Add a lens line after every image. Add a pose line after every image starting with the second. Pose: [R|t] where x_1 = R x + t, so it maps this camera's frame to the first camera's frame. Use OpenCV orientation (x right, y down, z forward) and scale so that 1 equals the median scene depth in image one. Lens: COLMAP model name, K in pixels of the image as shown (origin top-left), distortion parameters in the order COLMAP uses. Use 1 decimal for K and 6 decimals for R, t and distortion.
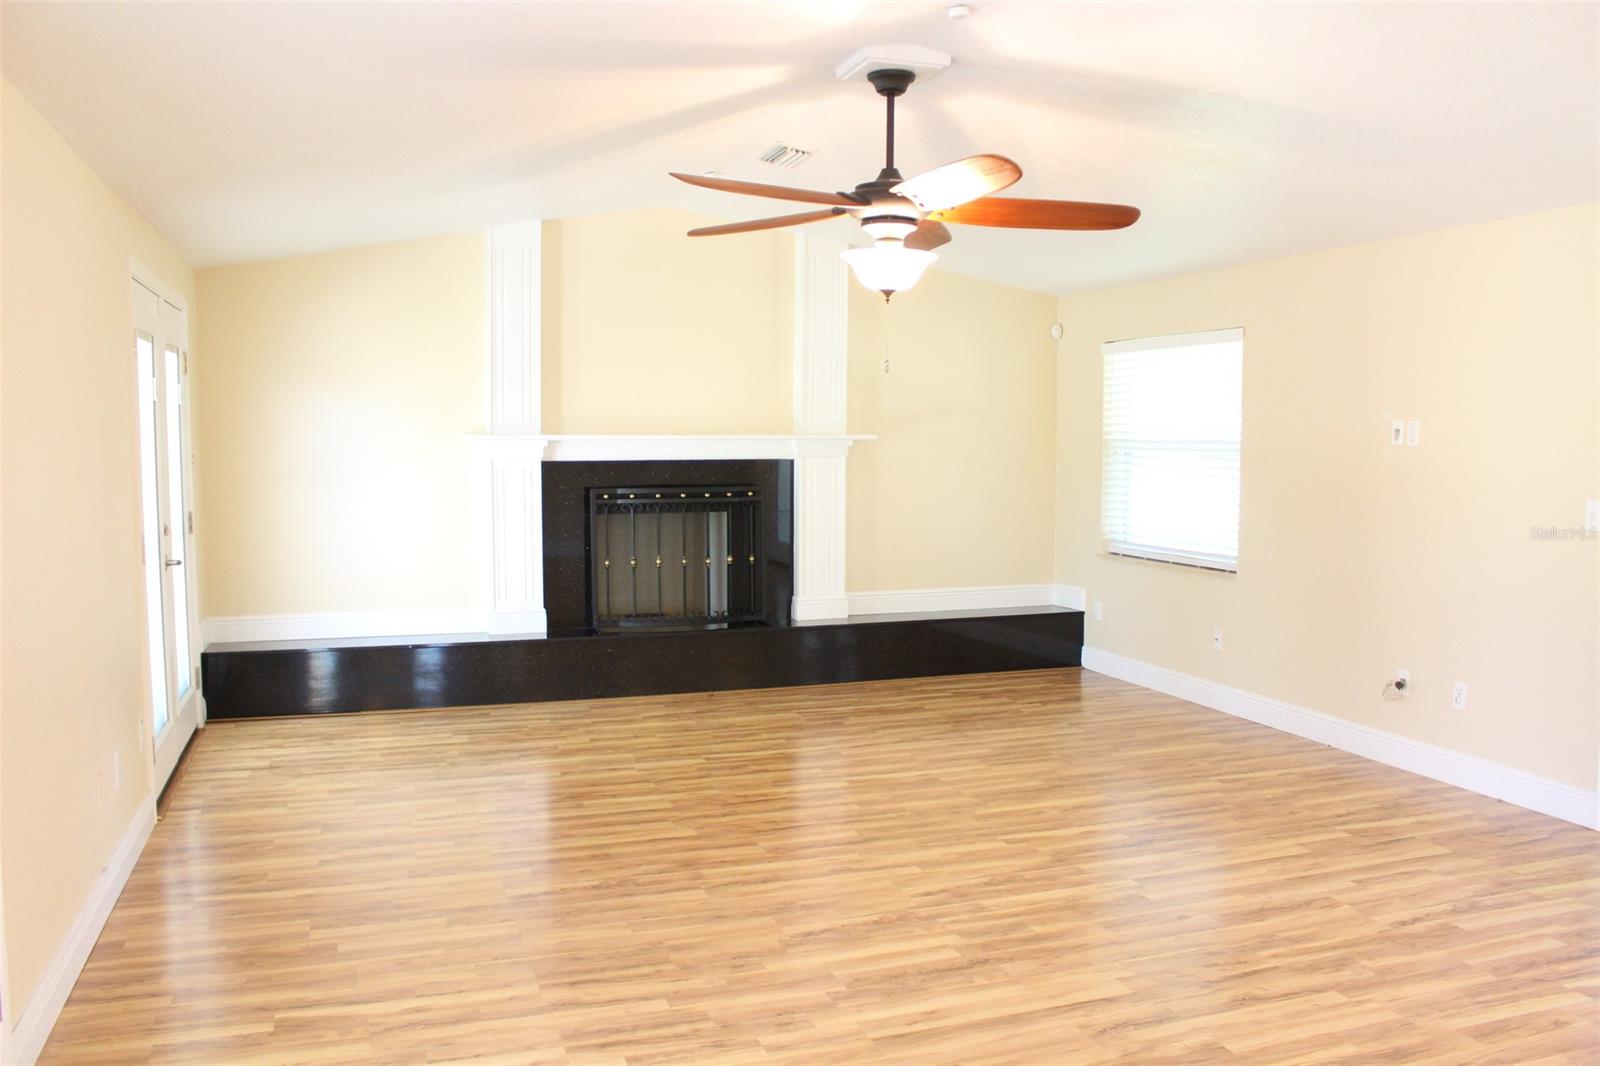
lens RADIAL K [[1325.8, 0, 790.9], [0, 1325.8, 542.7], [0, 0, 1]] dist [-0.157821, 0.132296]
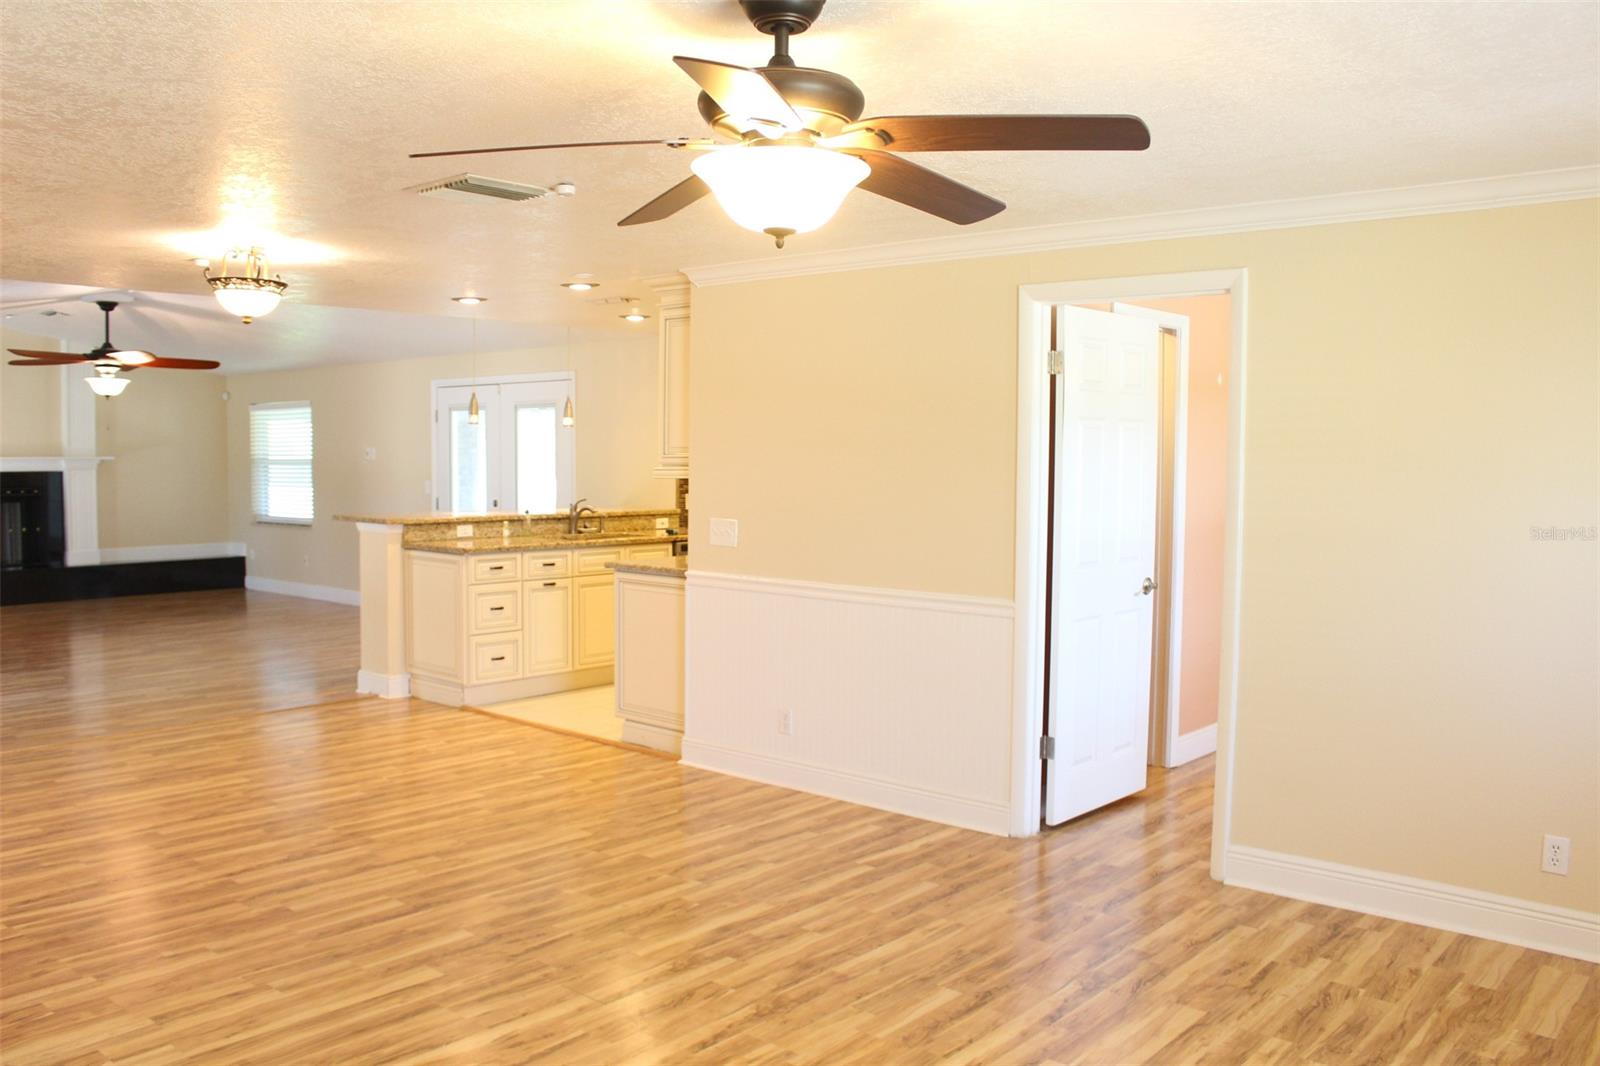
lens RADIAL K [[1325.8, 0, 790.9], [0, 1325.8, 542.7], [0, 0, 1]] dist [-0.157821, 0.132296]
pose [[0.867683, -0.031566, 0.496115, -0.002205], [0.036951, 0.999317, -0.001042, 0.067140], [-0.495743, 0.019236, 0.868256, -0.918660]]
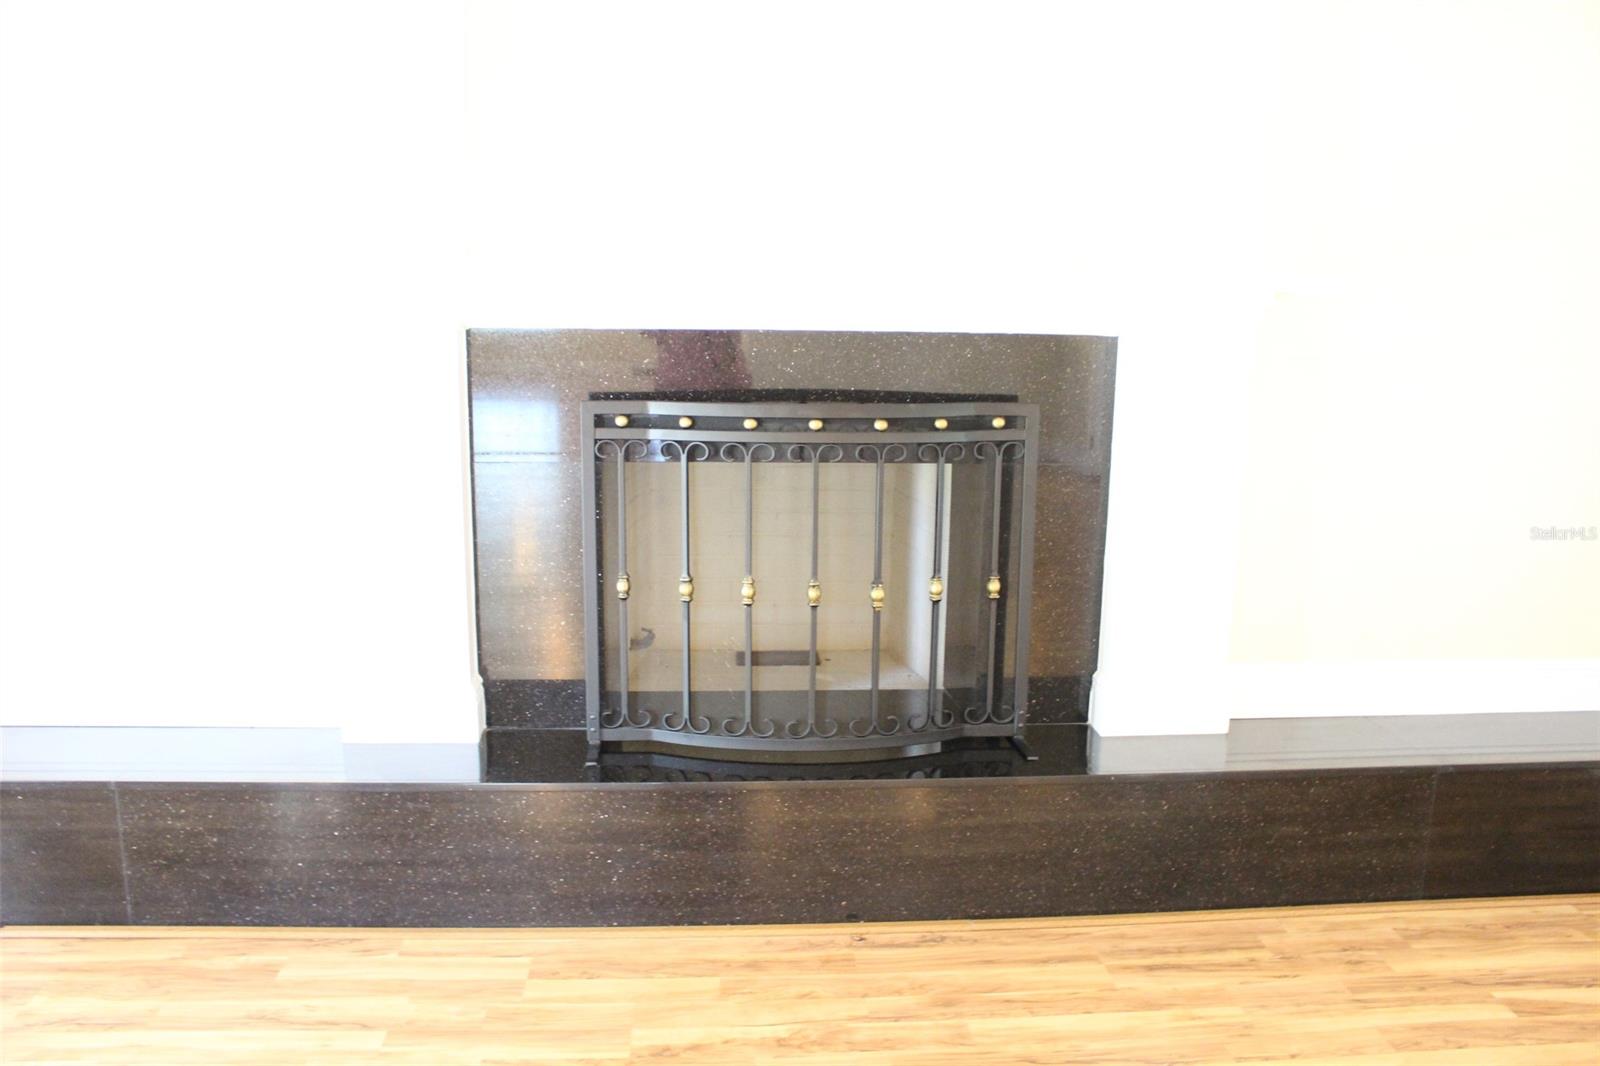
lens RADIAL K [[1325.8, 0, 790.9], [0, 1325.8, 542.7], [0, 0, 1]] dist [-0.157821, 0.132296]
pose [[0.948625, 0.045726, -0.313082, 0.035263], [-0.031517, 0.998237, 0.050298, -0.019261], [0.314830, -0.037846, 0.948393, 0.610821]]
